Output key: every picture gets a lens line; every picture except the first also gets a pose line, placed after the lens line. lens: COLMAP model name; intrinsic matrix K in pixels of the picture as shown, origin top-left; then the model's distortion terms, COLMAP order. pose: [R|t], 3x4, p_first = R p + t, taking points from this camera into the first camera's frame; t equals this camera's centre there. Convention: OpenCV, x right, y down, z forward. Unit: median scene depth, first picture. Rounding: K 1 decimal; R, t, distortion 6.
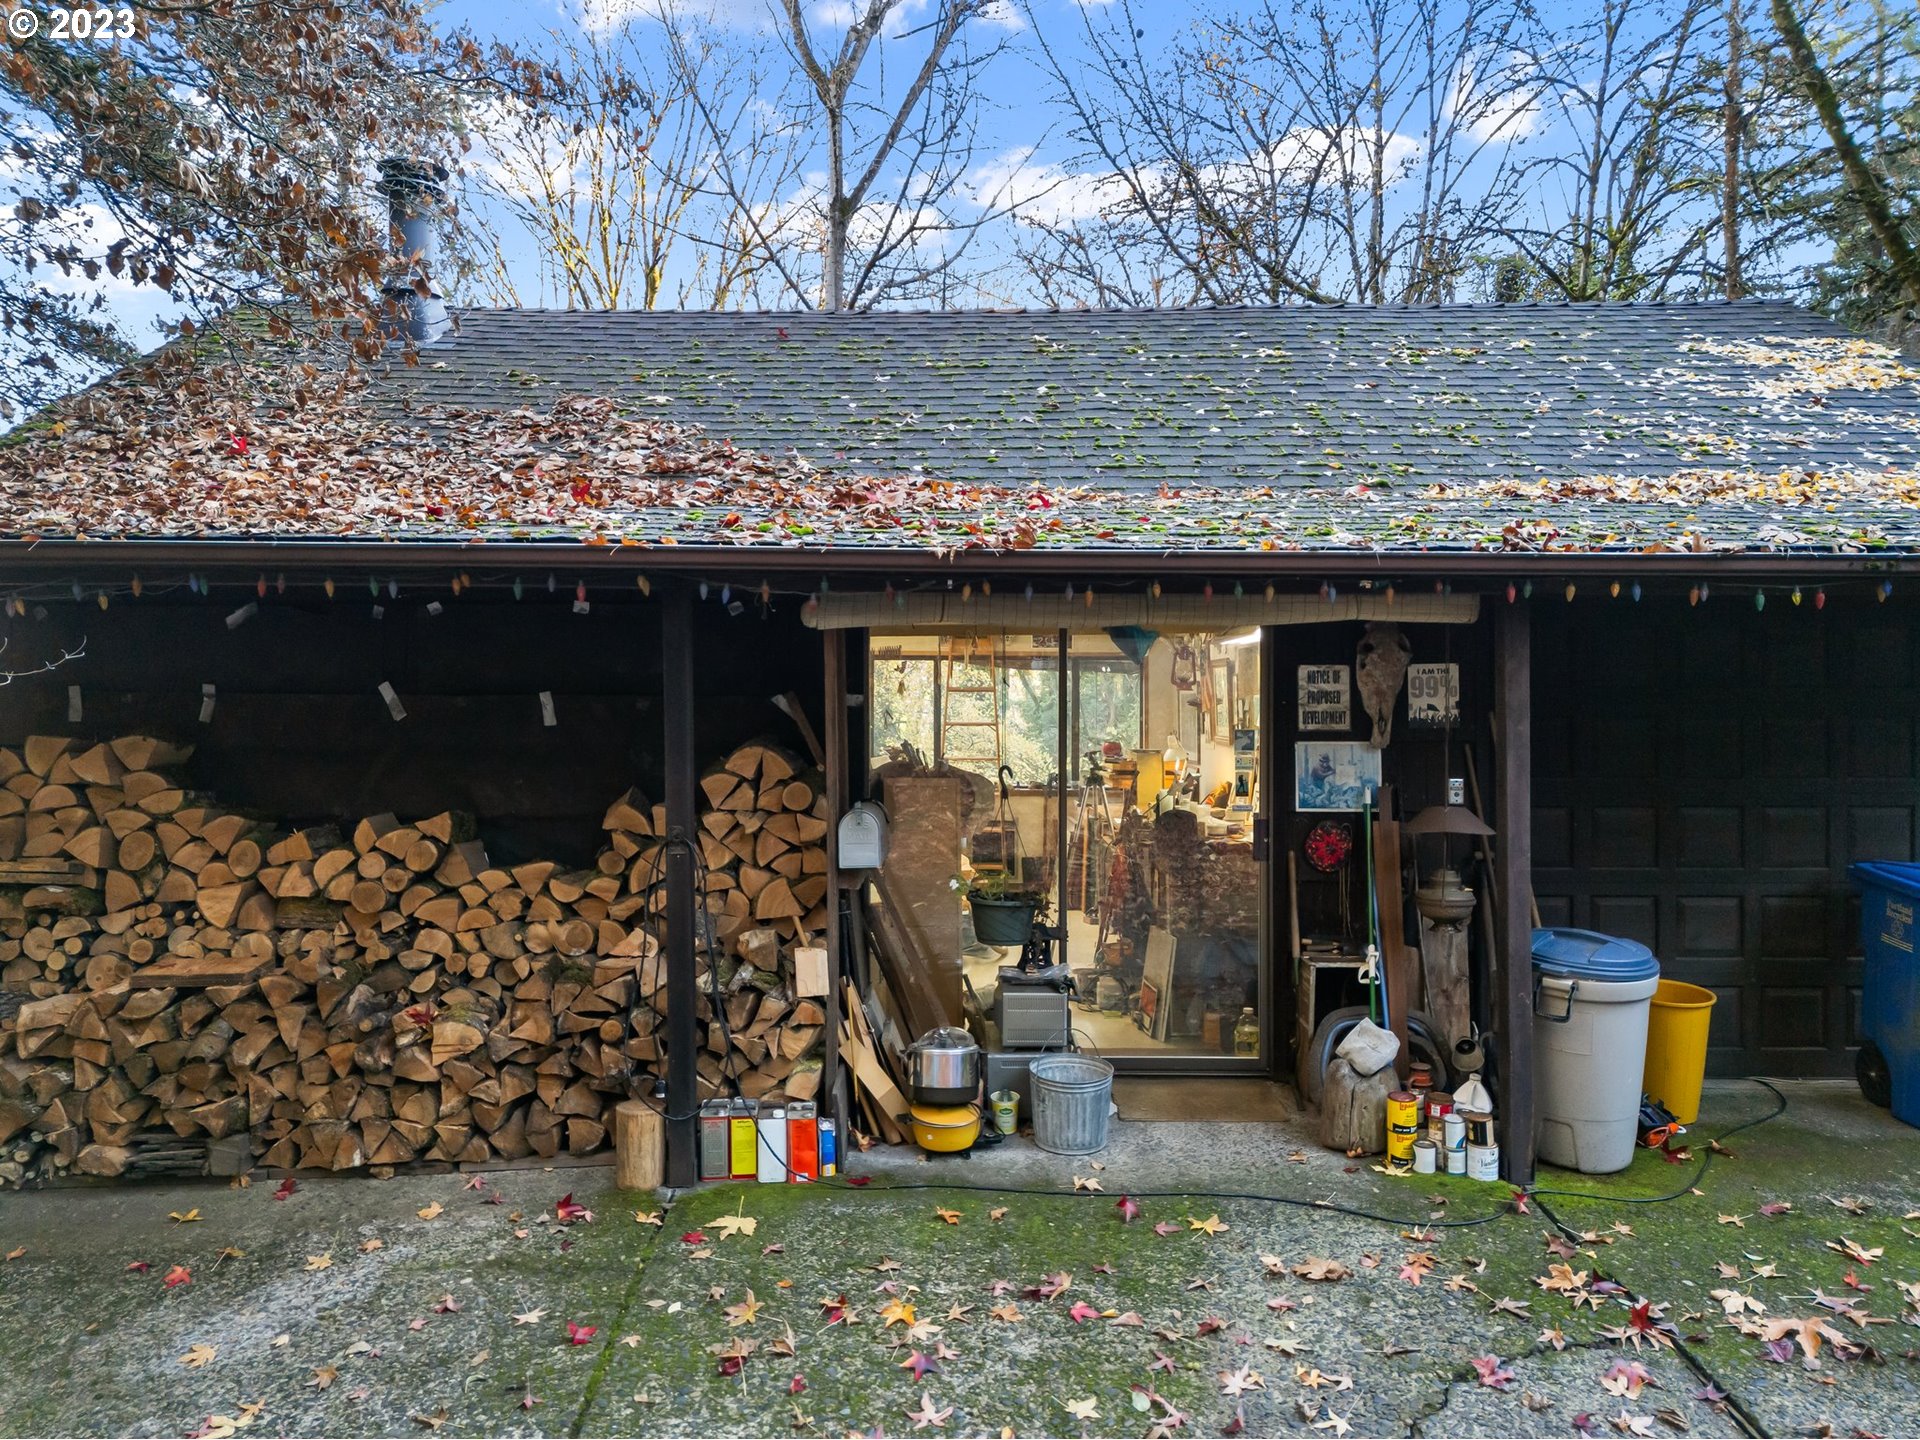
lens RADIAL K [[1410.6, 0, 1012.8], [0, 1410.6, 709.0], [0, 0, 1]] dist [0.076823, -0.053464]
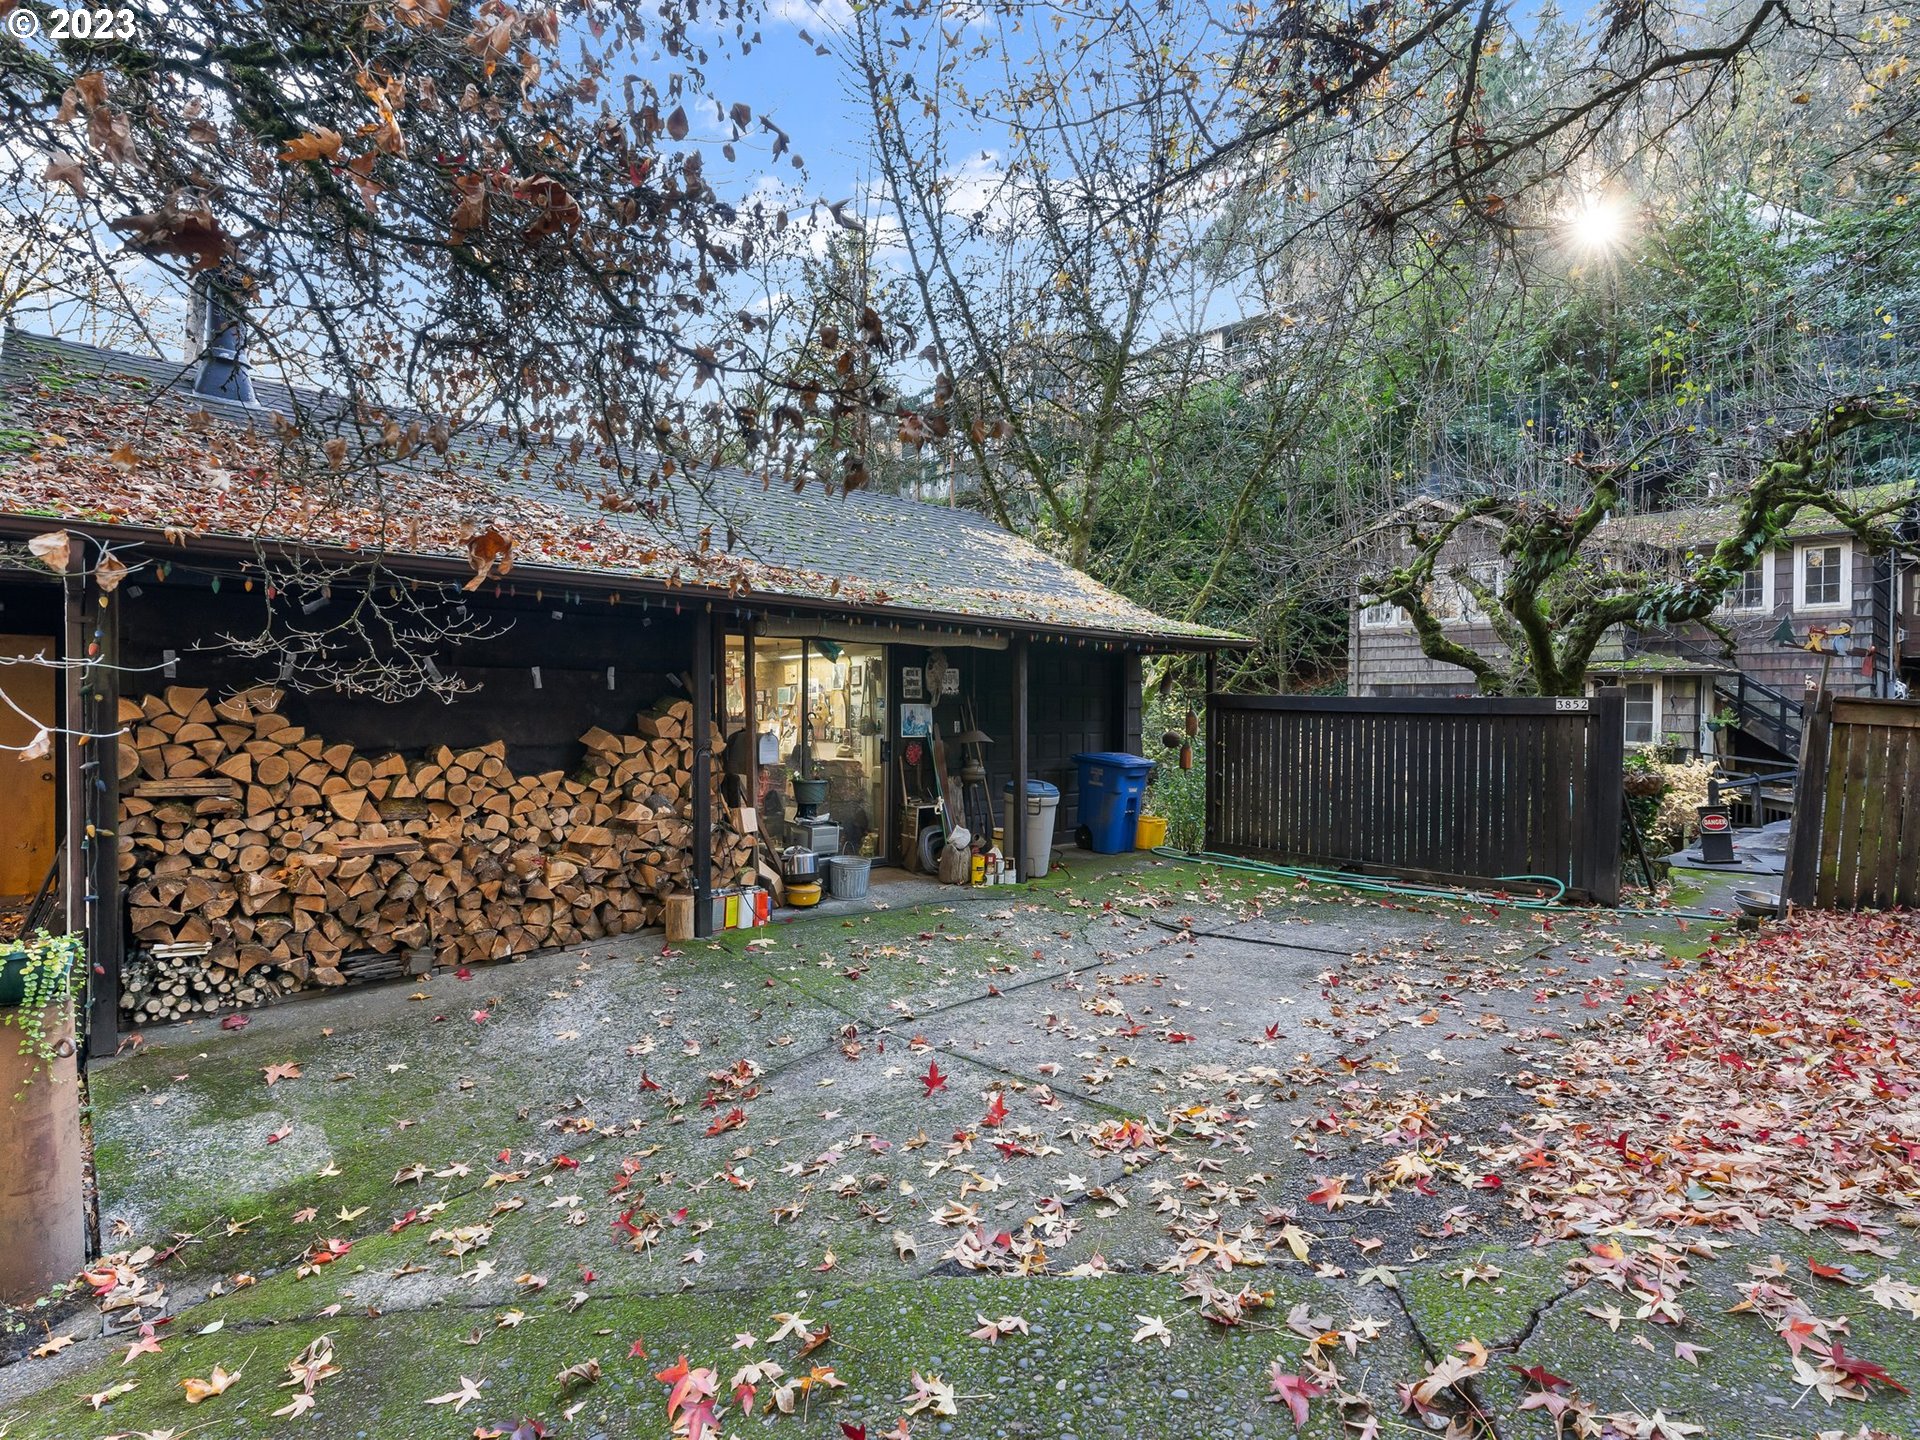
lens RADIAL K [[975.4, 0, 964.5], [0, 975.4, 724.4], [0, 0, 1]] dist [-0.010951, 0.005306]
pose [[0.743279, -0.003657, 0.668971, -0.793857], [0.002956, 0.999993, 0.002182, 0.058279], [-0.668975, 0.000355, 0.743285, -0.149888]]
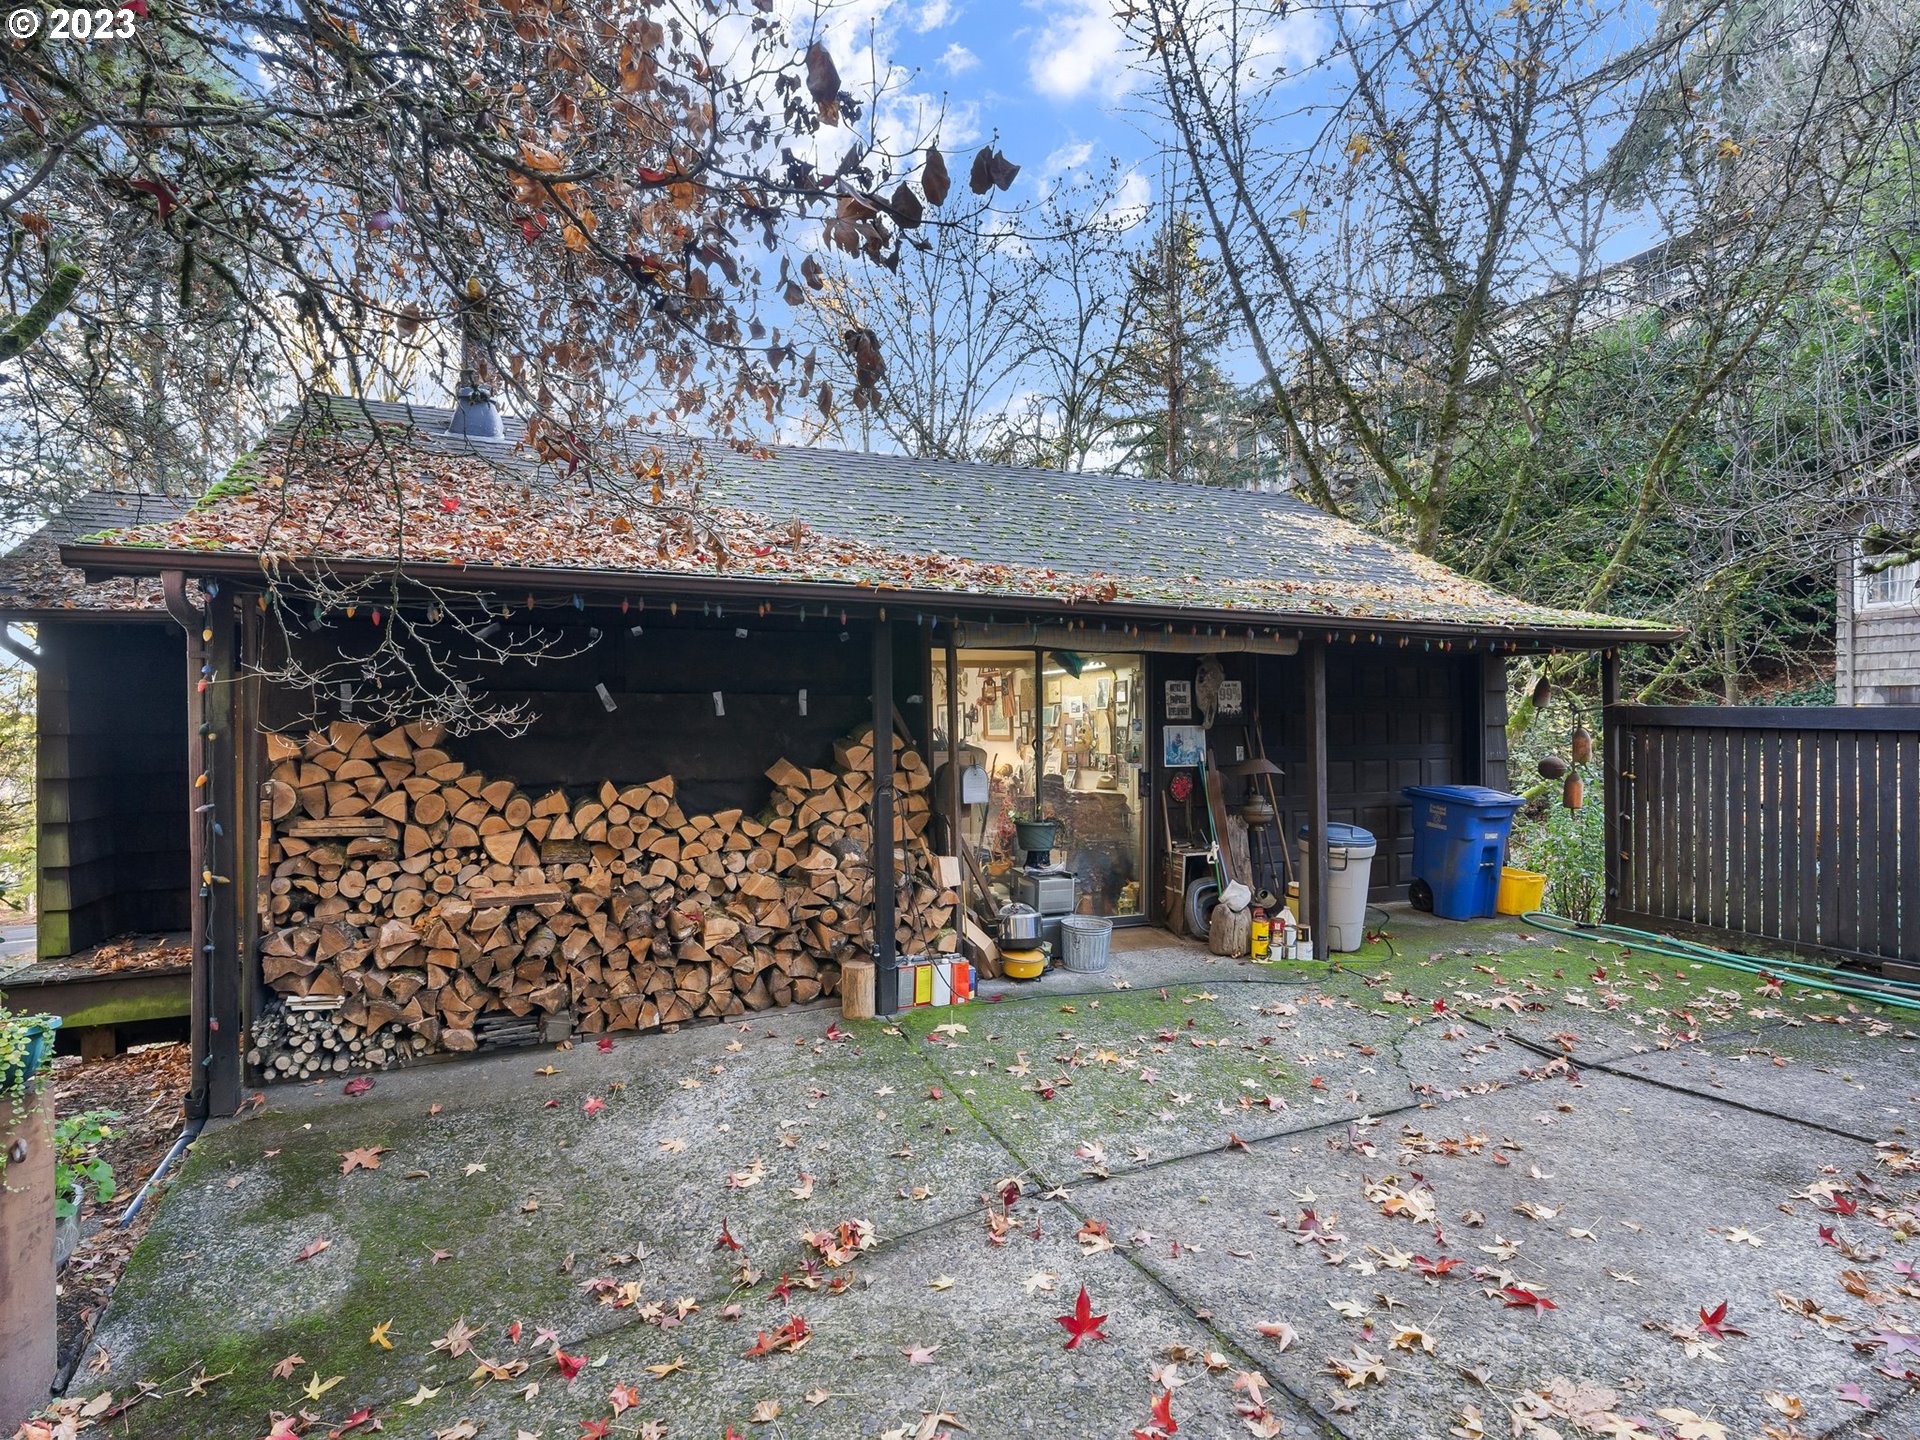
lens RADIAL K [[975.4, 0, 964.5], [0, 975.4, 724.4], [0, 0, 1]] dist [-0.010951, 0.005306]
pose [[0.928959, -0.002761, 0.370173, -0.520752], [0.009012, 0.999844, -0.015160, 0.042613], [-0.370073, 0.017419, 0.928839, 0.004318]]
